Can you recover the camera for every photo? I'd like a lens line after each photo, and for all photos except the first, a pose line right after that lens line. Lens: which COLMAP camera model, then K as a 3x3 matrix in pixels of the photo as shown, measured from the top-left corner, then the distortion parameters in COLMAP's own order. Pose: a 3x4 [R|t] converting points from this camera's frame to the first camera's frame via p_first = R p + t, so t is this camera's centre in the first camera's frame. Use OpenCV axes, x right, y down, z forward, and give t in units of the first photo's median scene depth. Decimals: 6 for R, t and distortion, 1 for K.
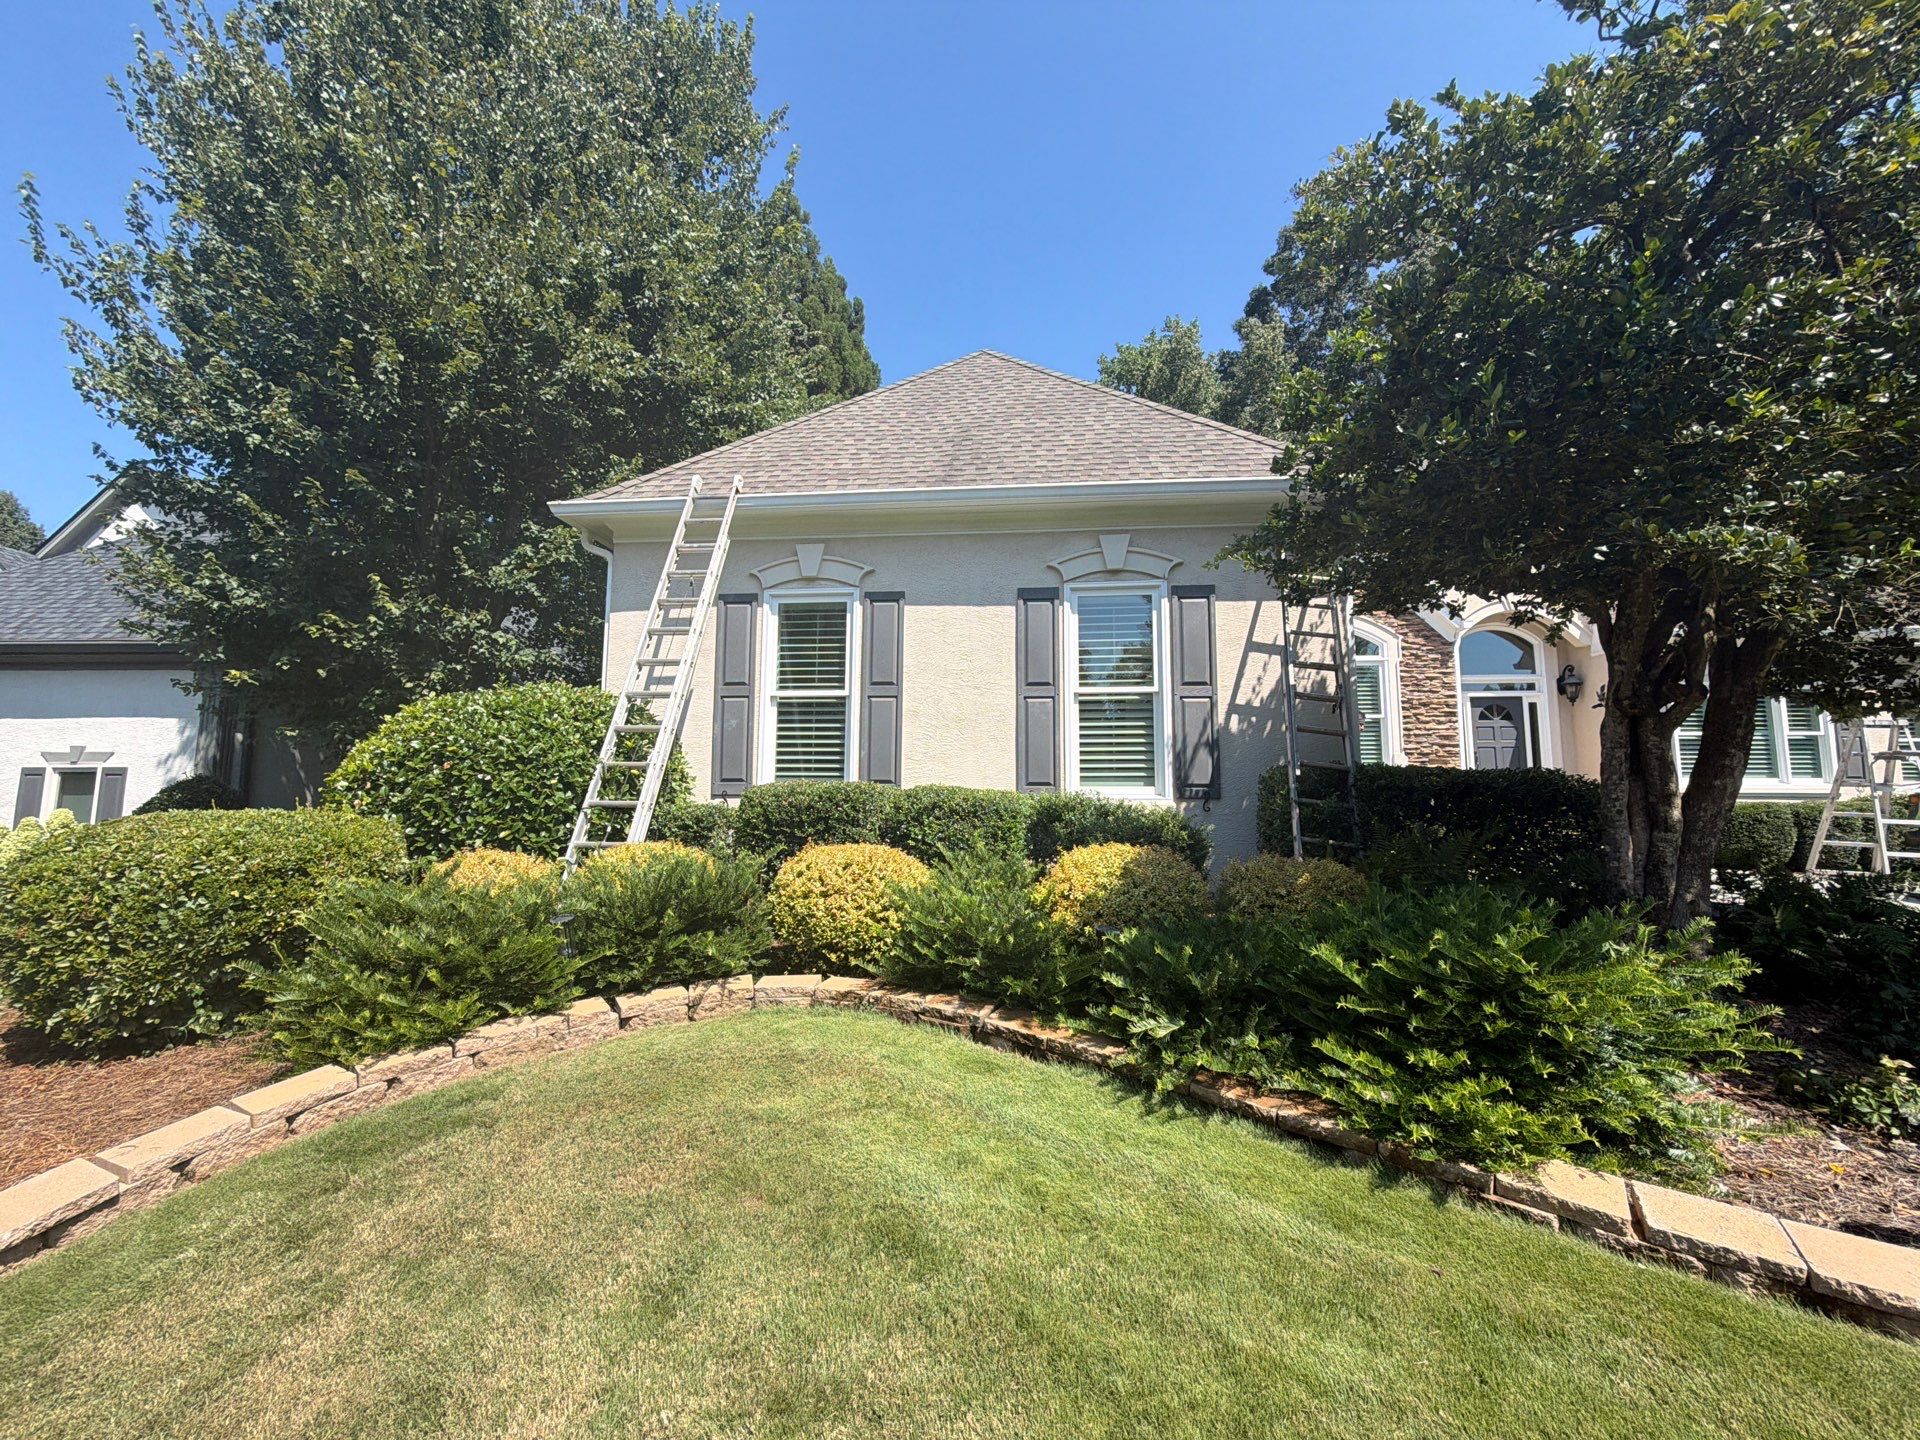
lens RADIAL K [[759.0, 0, 939.4], [0, 759.0, 714.2], [0, 0, 1]] dist [-0.000043, 0.000090]
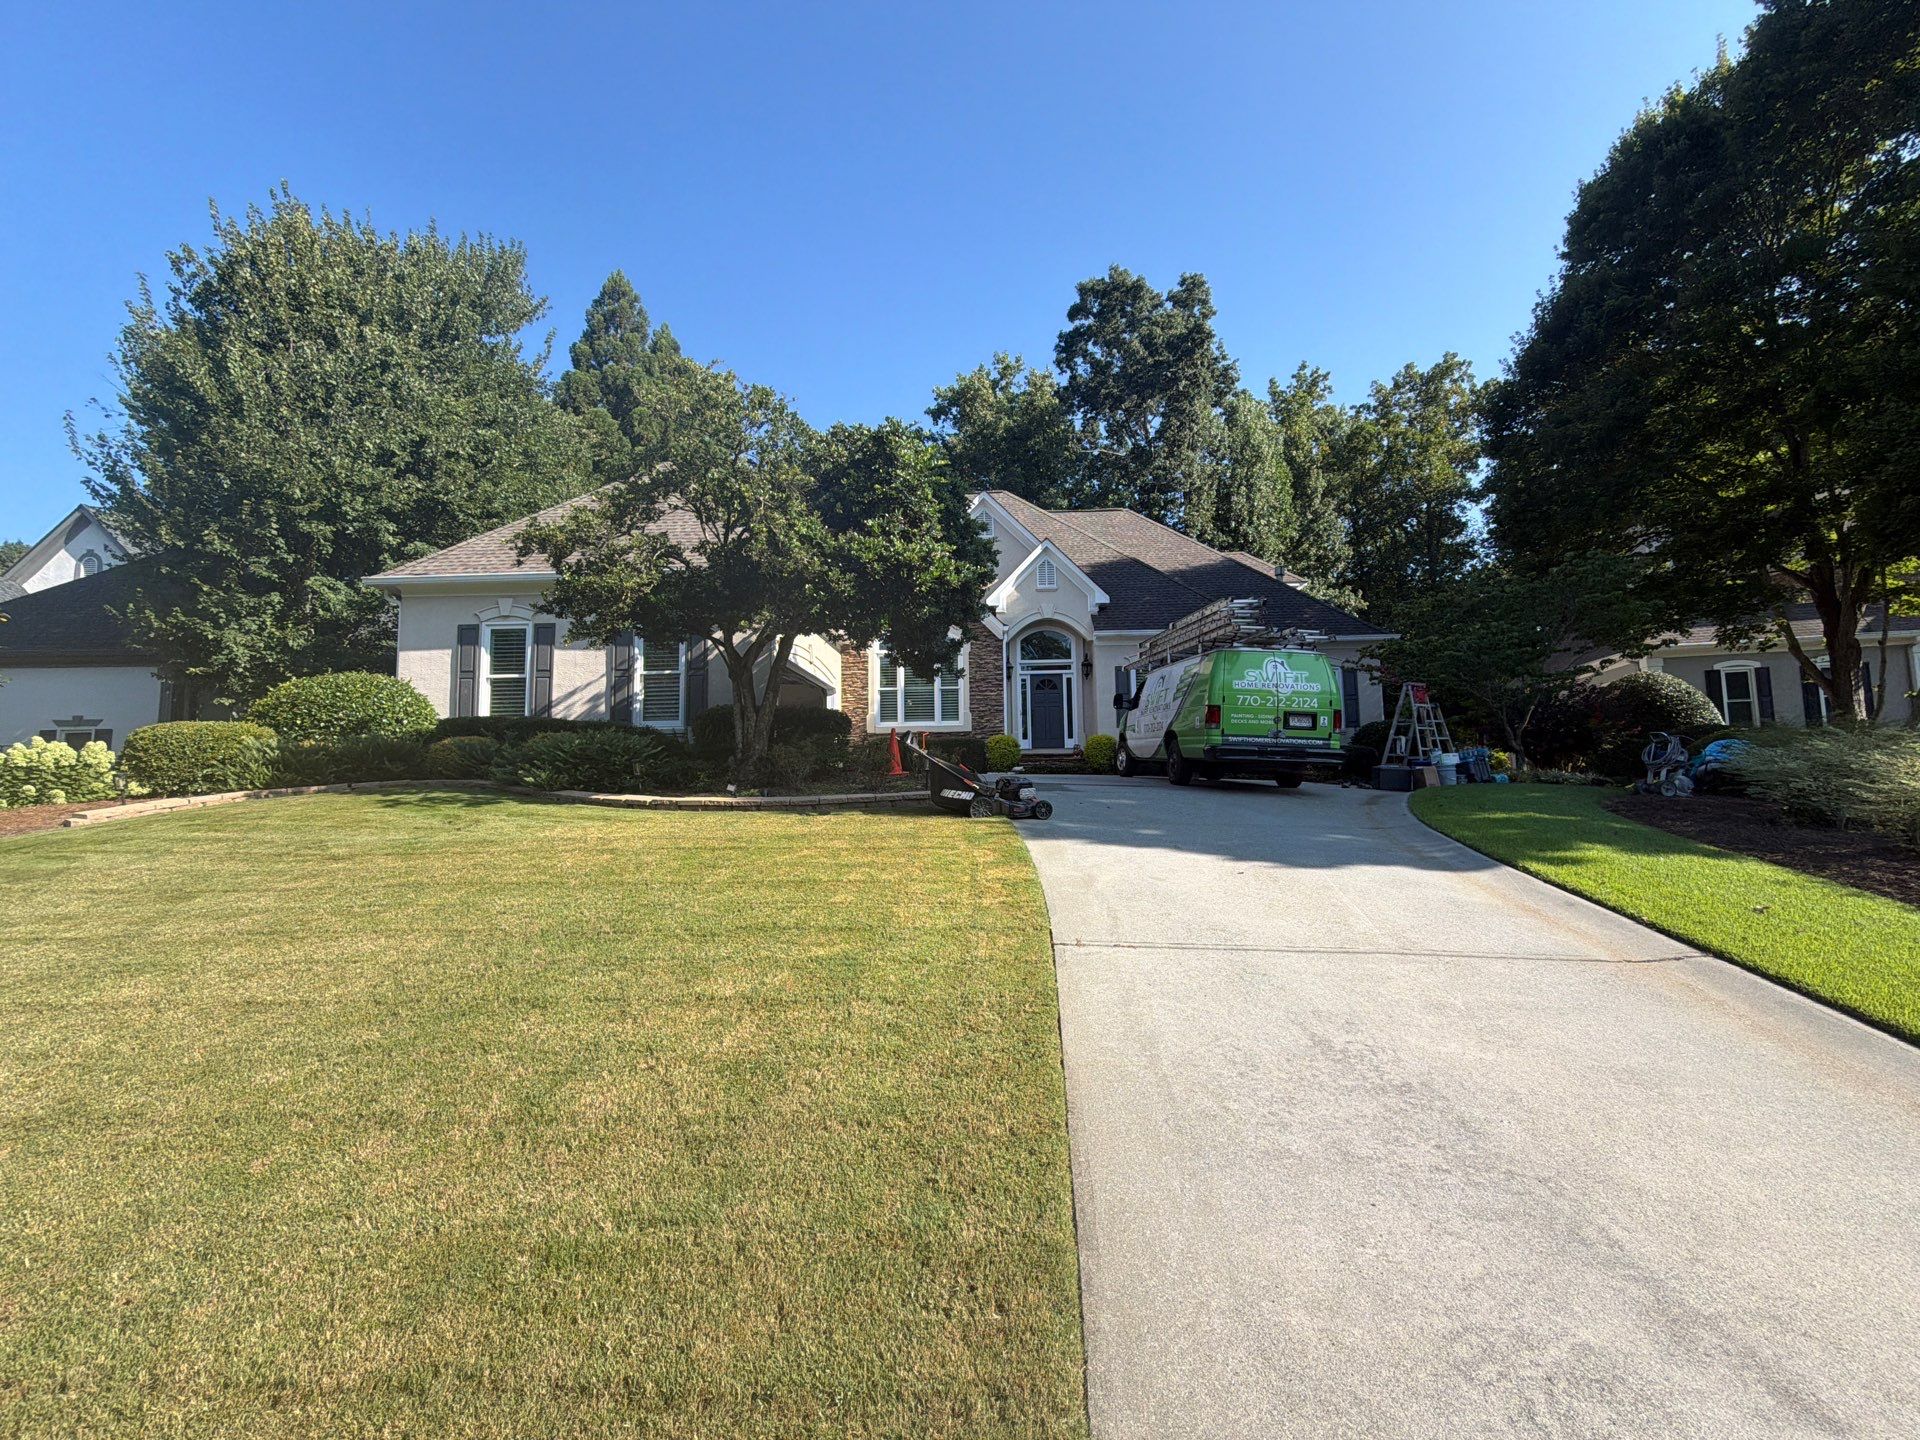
lens RADIAL K [[773.9, 0, 960.0], [0, 773.9, 720.0], [0, 0, 1]] dist [0.002122, 0.000430]
pose [[0.998288, -0.014699, 0.056613, 1.207248], [0.013090, 0.999503, 0.028686, 0.058330], [-0.057006, -0.027896, 0.997984, -1.446627]]
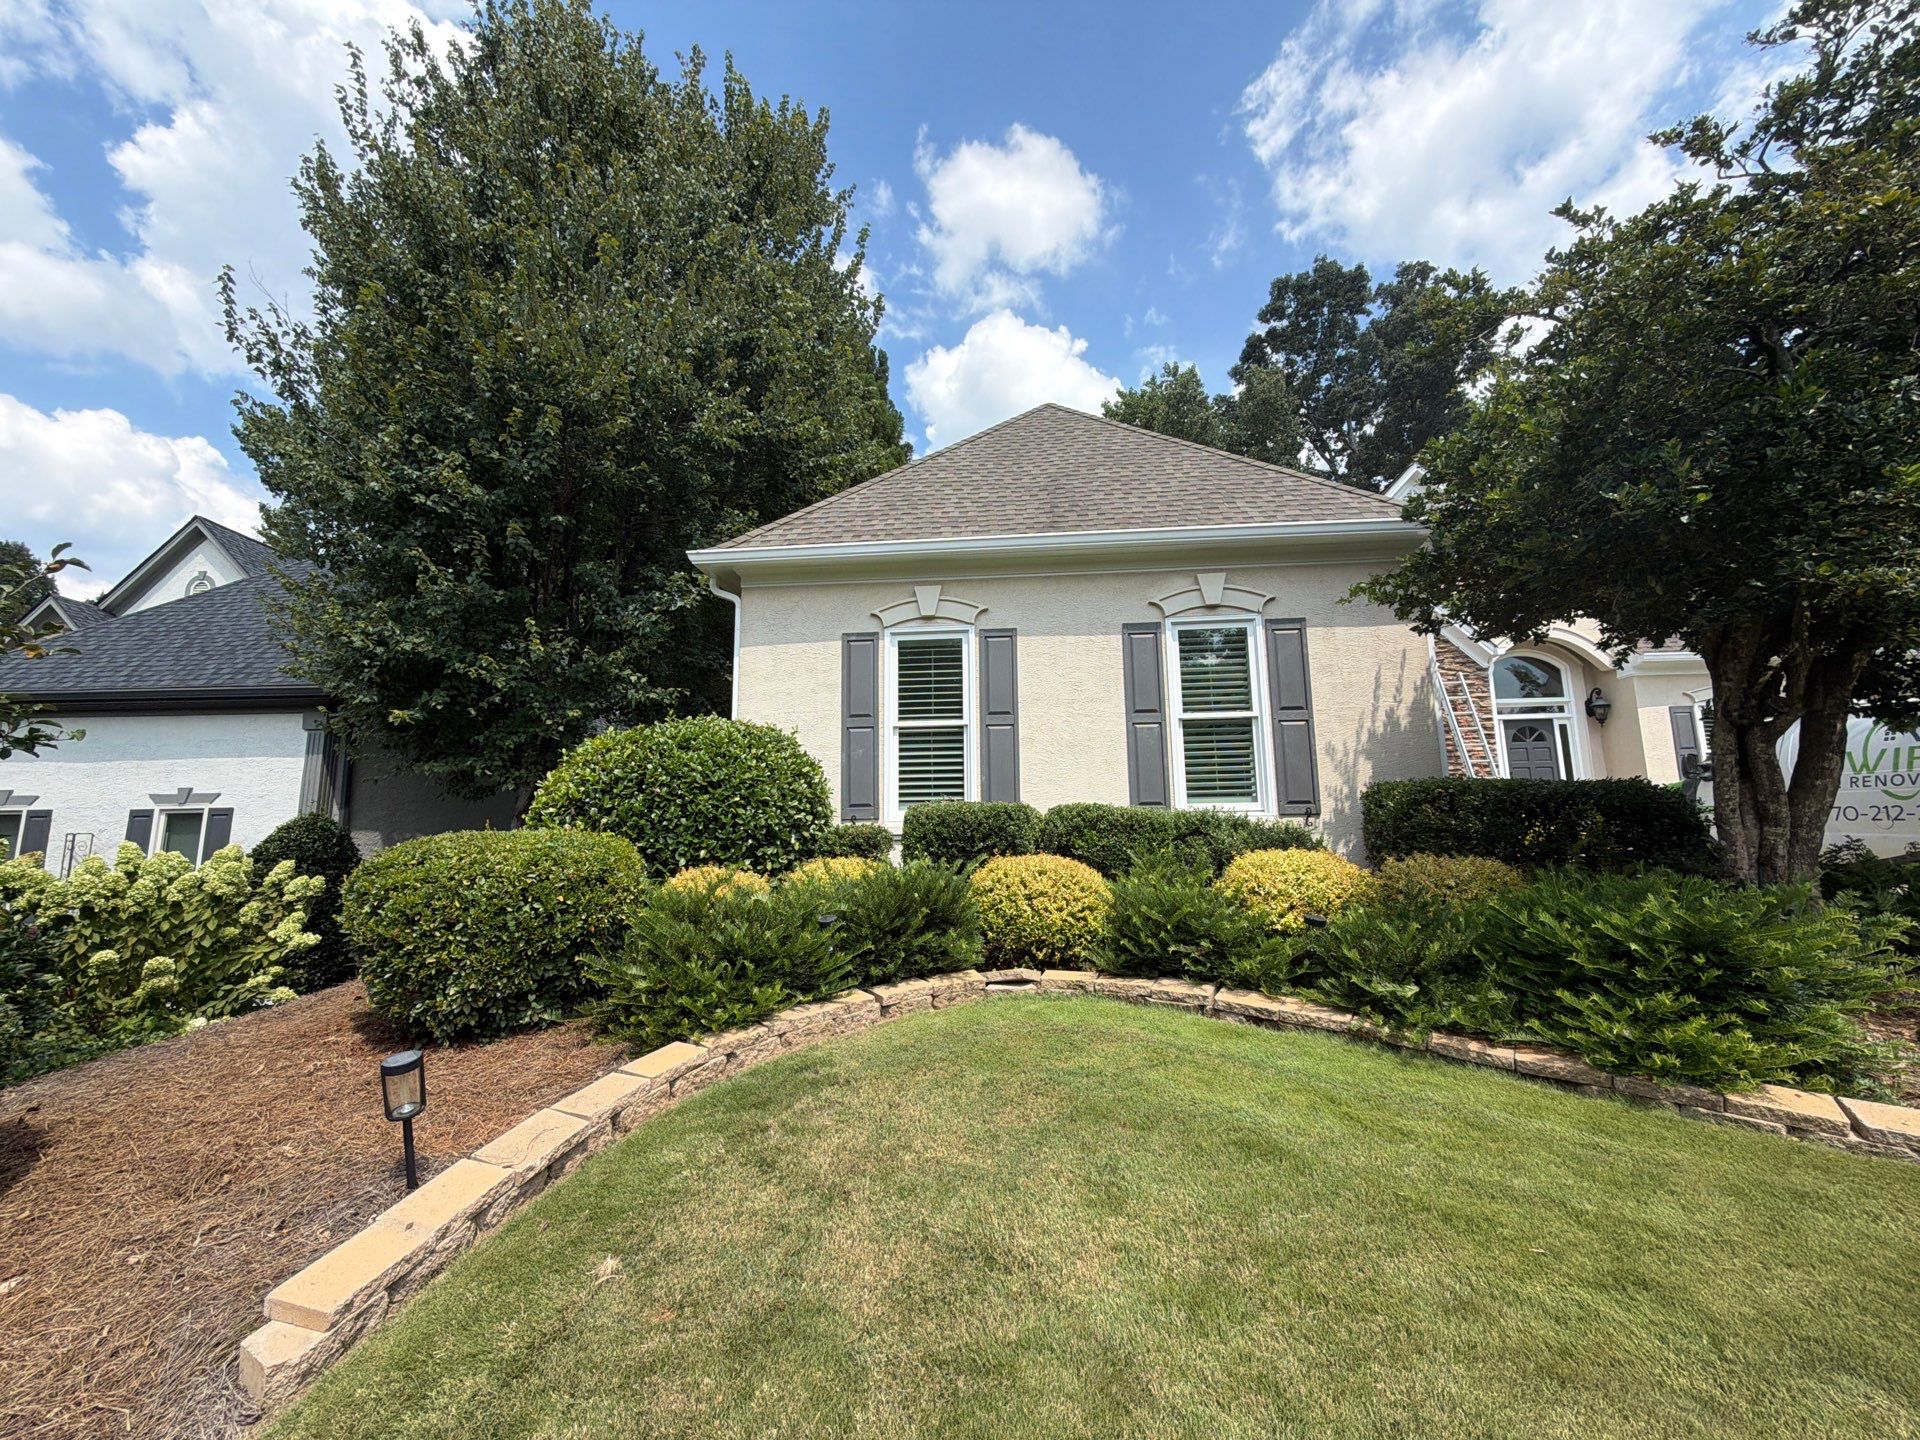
lens RADIAL K [[757.4, 0, 937.6], [0, 757.4, 714.7], [0, 0, 1]] dist [0.000359, 0.000169]
pose [[0.999829, -0.016284, 0.008711, -0.235650], [0.016667, 0.998811, -0.045812, 0.013382], [-0.007955, 0.045949, 0.998912, -0.103654]]
